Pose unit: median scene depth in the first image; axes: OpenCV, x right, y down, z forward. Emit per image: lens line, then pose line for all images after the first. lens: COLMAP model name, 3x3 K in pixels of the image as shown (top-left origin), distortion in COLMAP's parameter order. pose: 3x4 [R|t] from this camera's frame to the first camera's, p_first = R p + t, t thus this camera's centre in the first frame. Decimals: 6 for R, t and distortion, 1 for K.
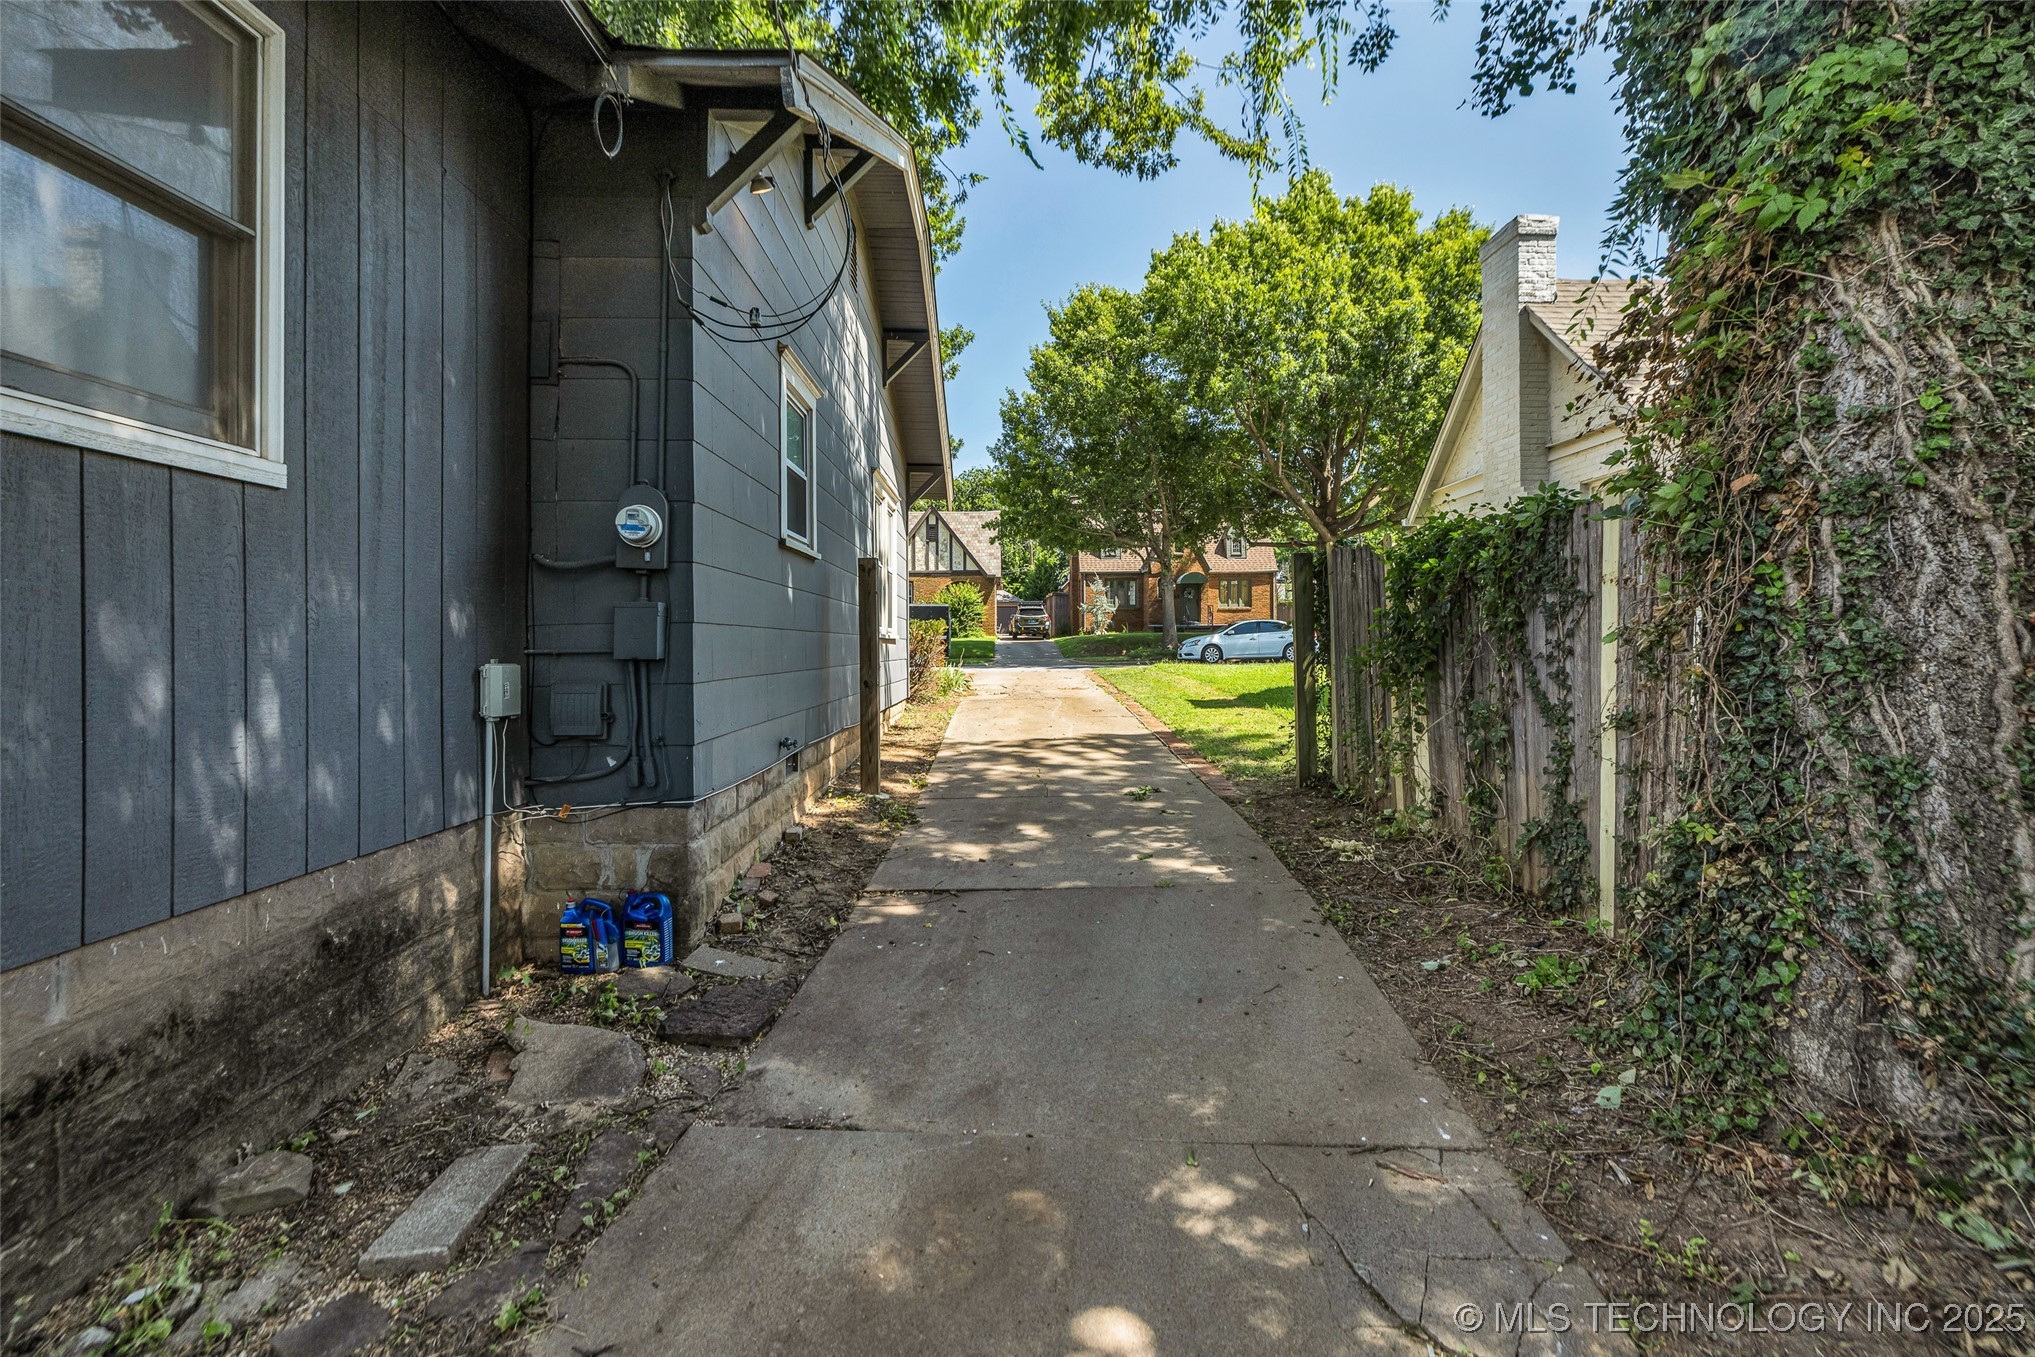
lens RADIAL K [[857.1, 0, 1018.3], [0, 857.1, 637.8], [0, 0, 1]] dist [0.000815, -0.000733]
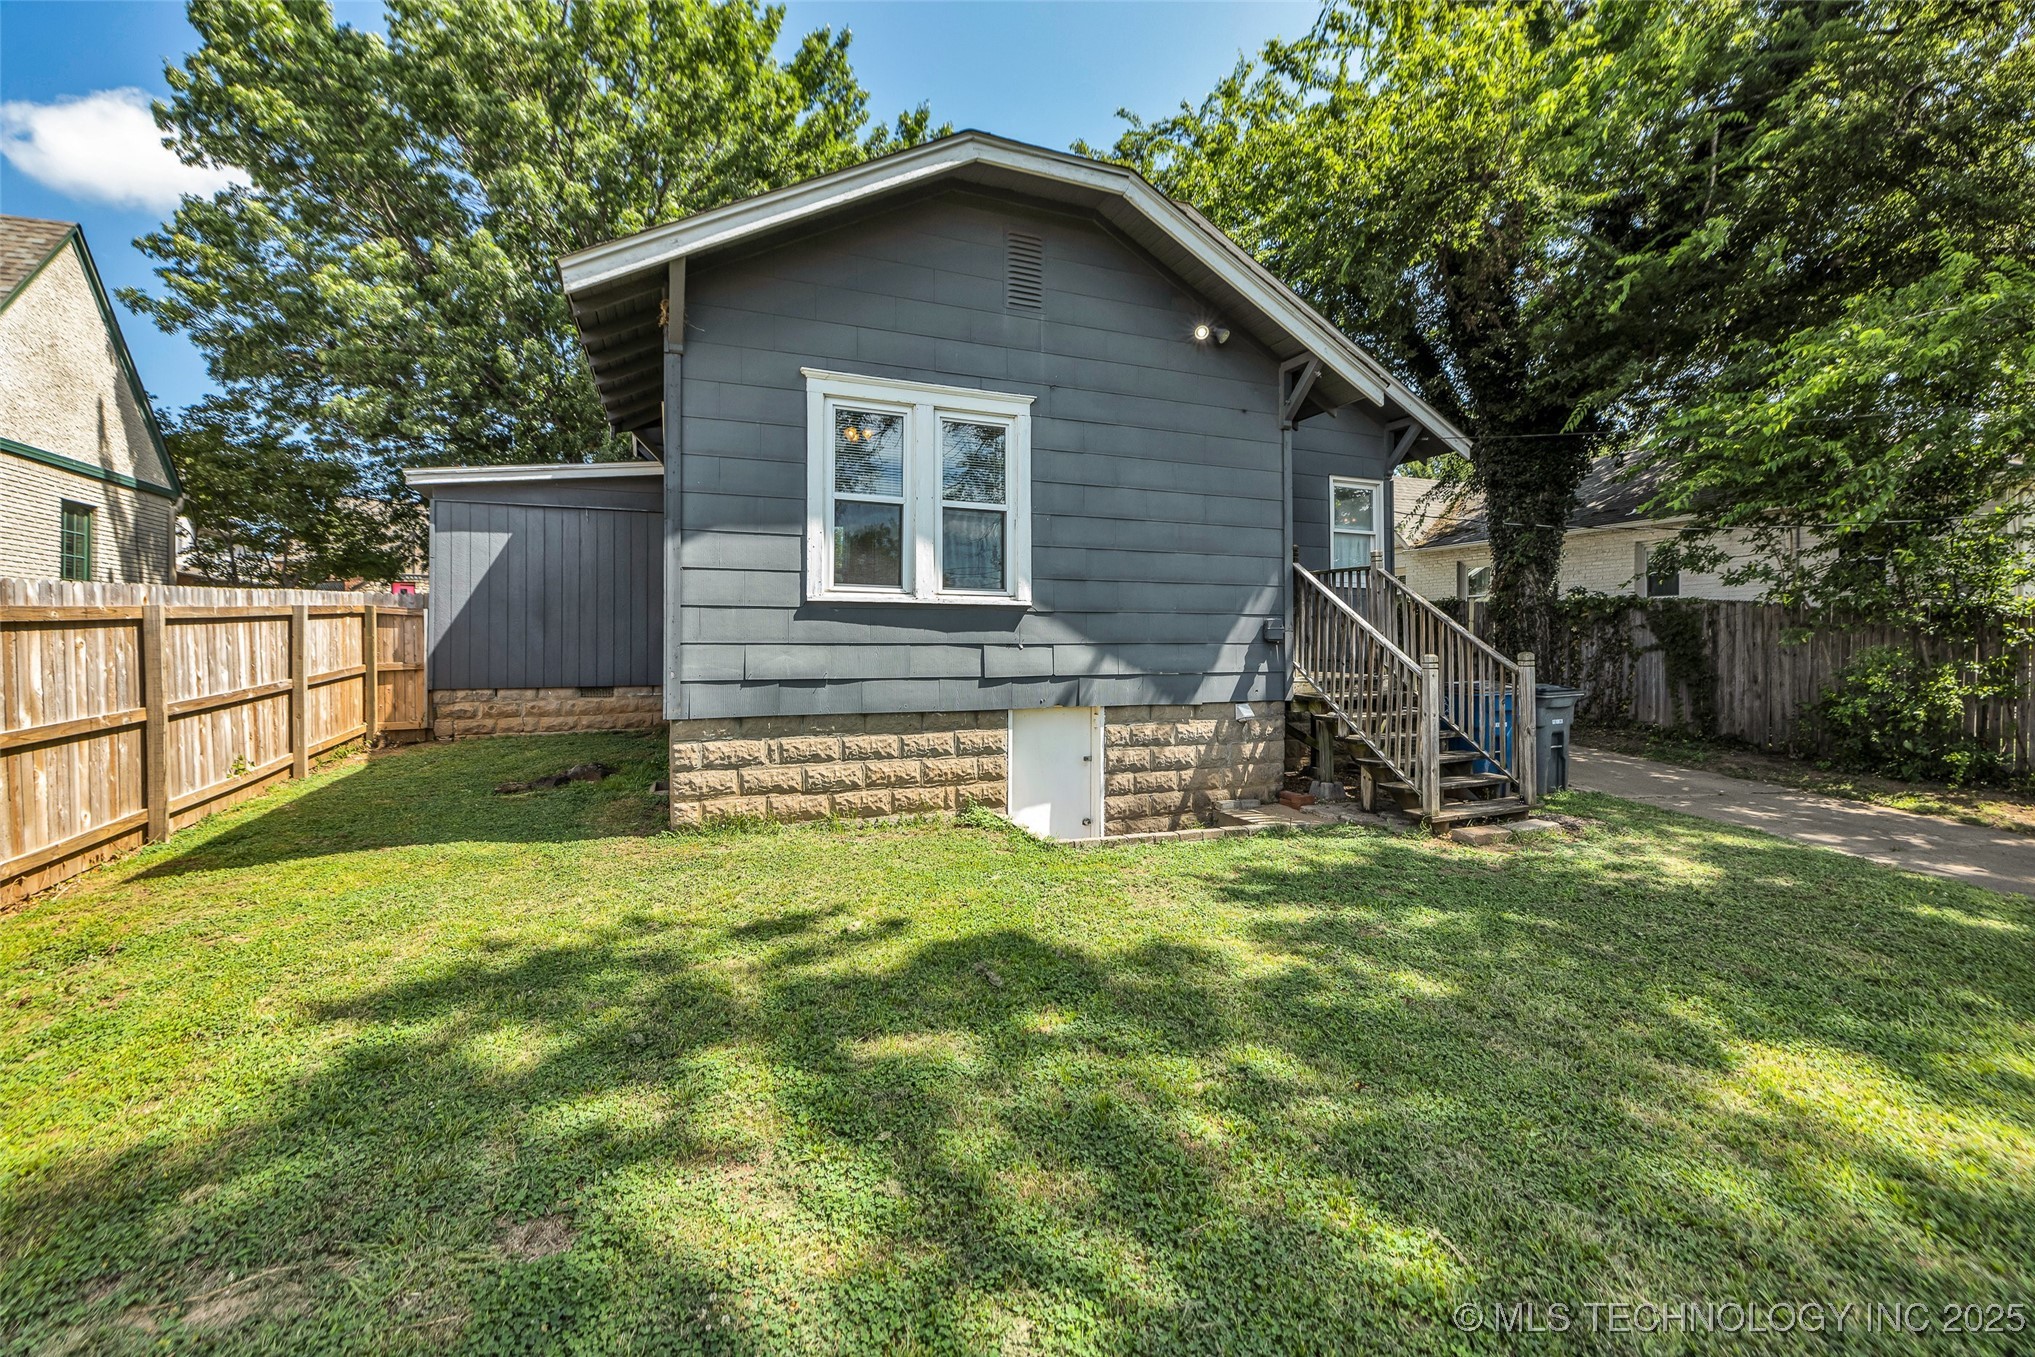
lens RADIAL K [[857.1, 0, 1018.3], [0, 857.1, 637.8], [0, 0, 1]] dist [0.000815, -0.000733]
pose [[0.928283, 0.009871, 0.371743, -2.519712], [-0.008716, 0.999951, -0.004787, 0.046486], [-0.371772, 0.001204, 0.928323, -1.781608]]
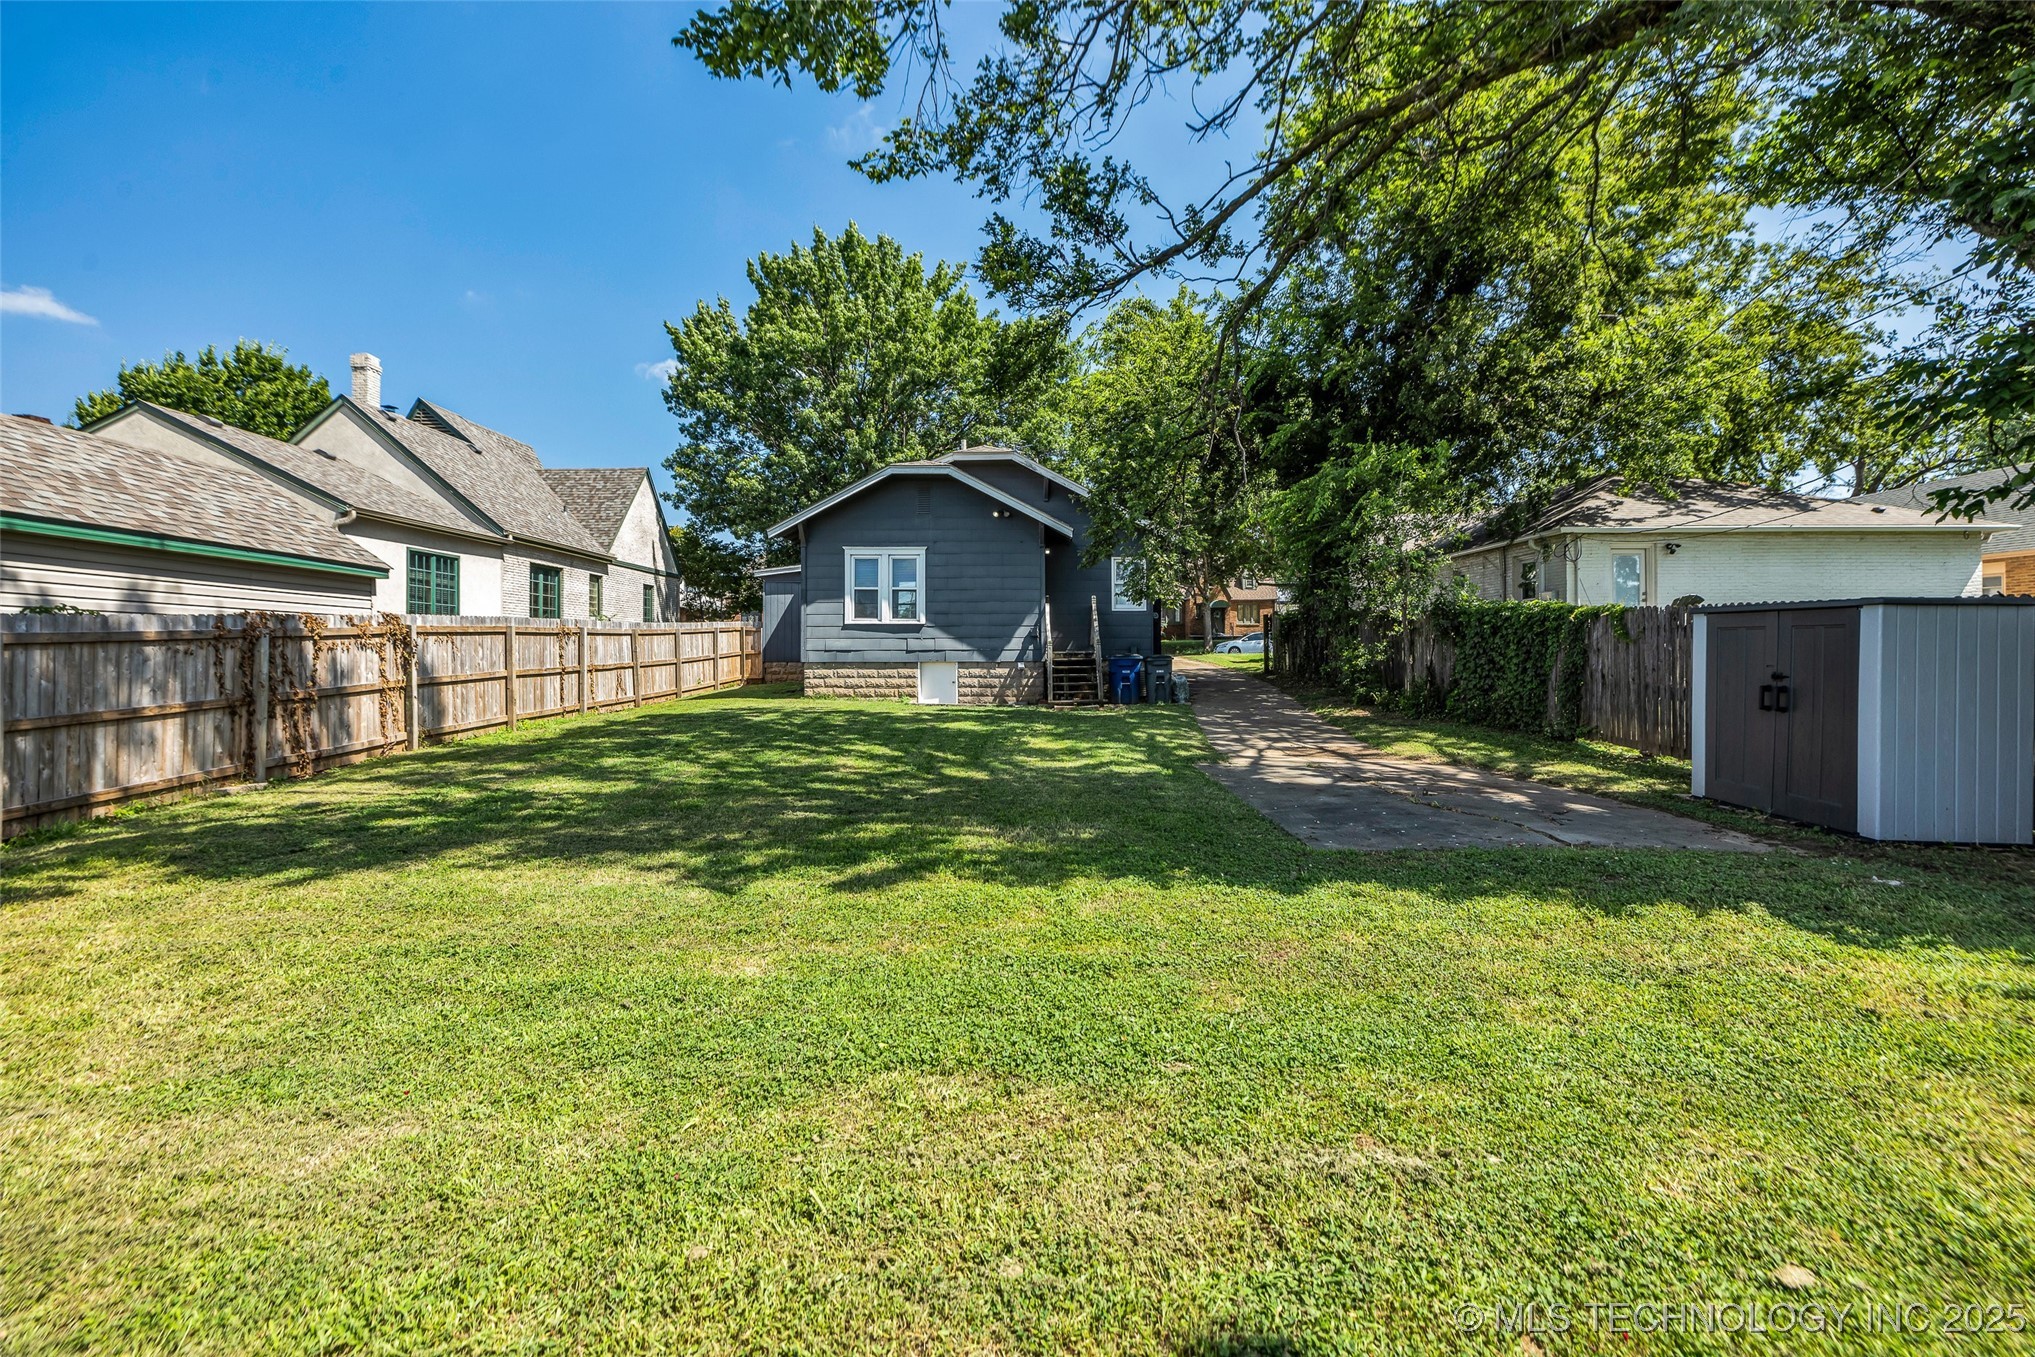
lens RADIAL K [[853.5, 0, 1028.2], [0, 853.5, 652.8], [0, 0, 1]] dist [0.003053, 0.000321]
pose [[0.999982, 0.004276, -0.004295, -1.247077], [-0.004262, 0.999985, 0.003486, 0.113798], [0.004310, -0.003468, 0.999985, -4.928001]]
